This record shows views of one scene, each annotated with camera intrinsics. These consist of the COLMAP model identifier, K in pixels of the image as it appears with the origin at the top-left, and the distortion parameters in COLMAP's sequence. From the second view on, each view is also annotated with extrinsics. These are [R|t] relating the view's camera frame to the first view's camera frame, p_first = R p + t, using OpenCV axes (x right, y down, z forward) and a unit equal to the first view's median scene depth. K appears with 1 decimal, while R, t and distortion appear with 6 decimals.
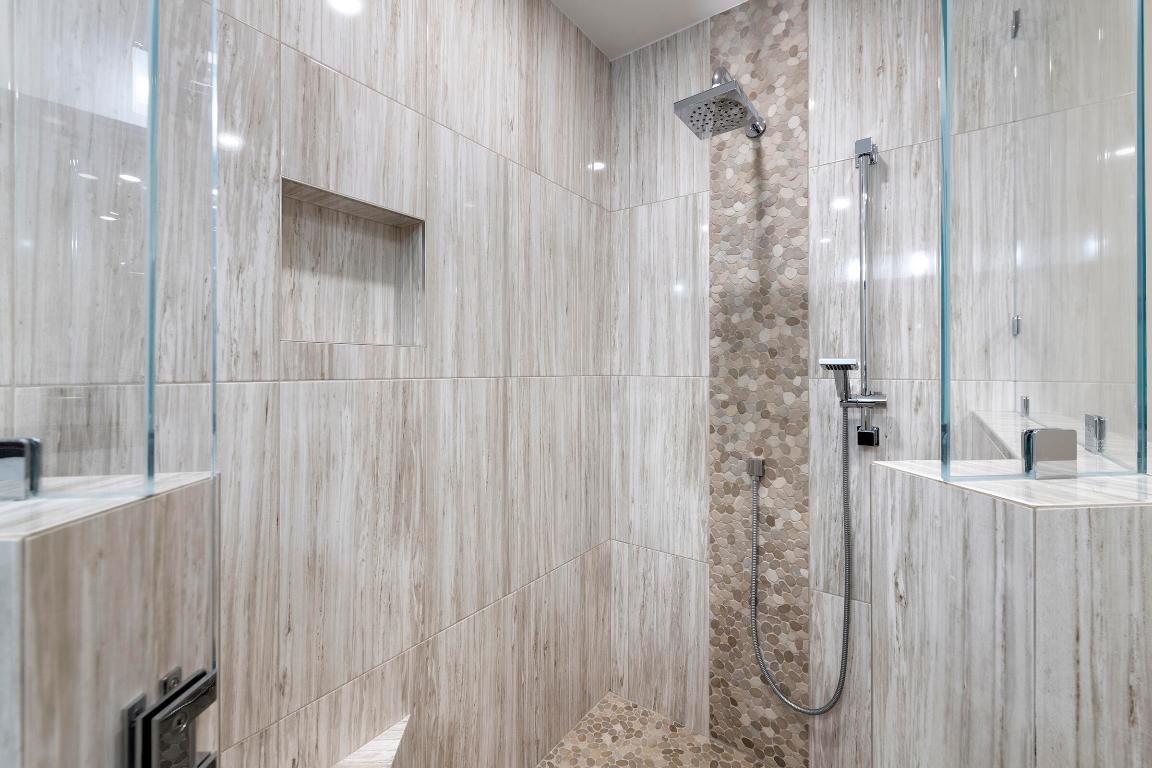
lens RADIAL K [[462.1, 0, 589.5], [0, 462.1, 375.0], [0, 0, 1]] dist [0.016788, -0.000094]
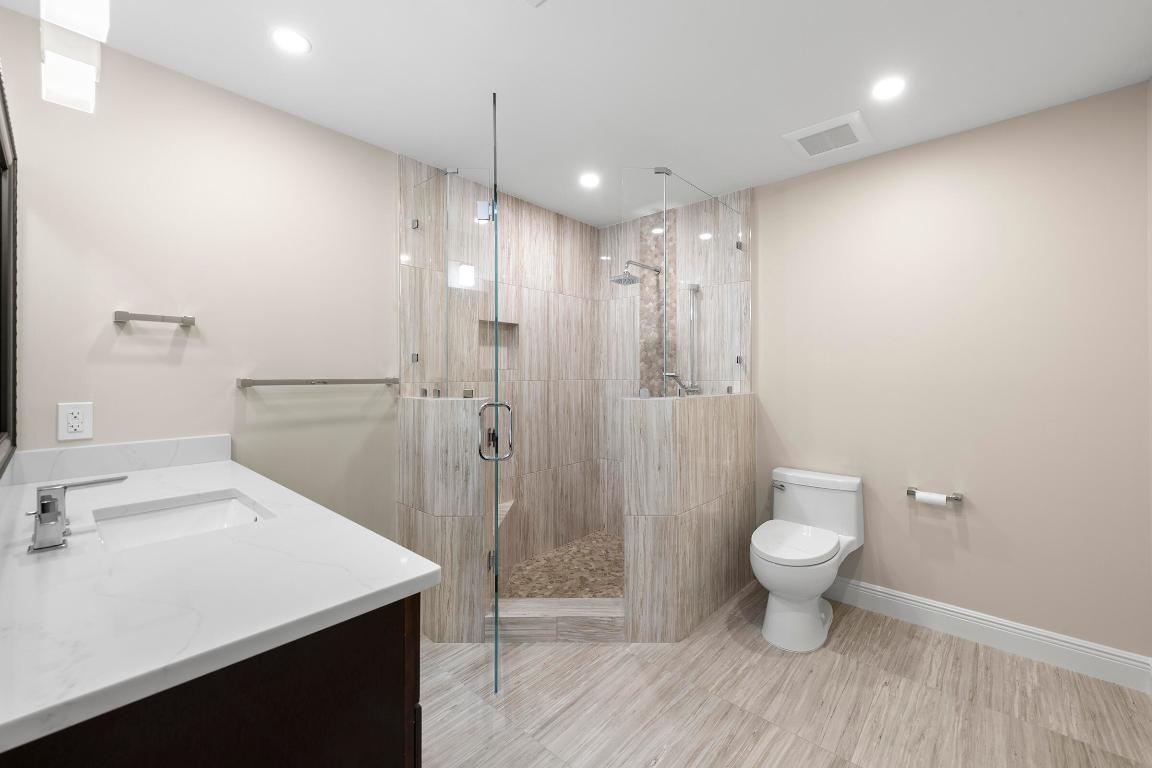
lens RADIAL K [[462.1, 0, 589.5], [0, 462.1, 375.0], [0, 0, 1]] dist [0.016788, -0.000094]
pose [[0.993459, -0.002561, -0.114158, 0.285199], [0.002418, 0.999996, -0.001393, -0.018126], [0.114161, 0.001108, 0.993462, -1.272951]]
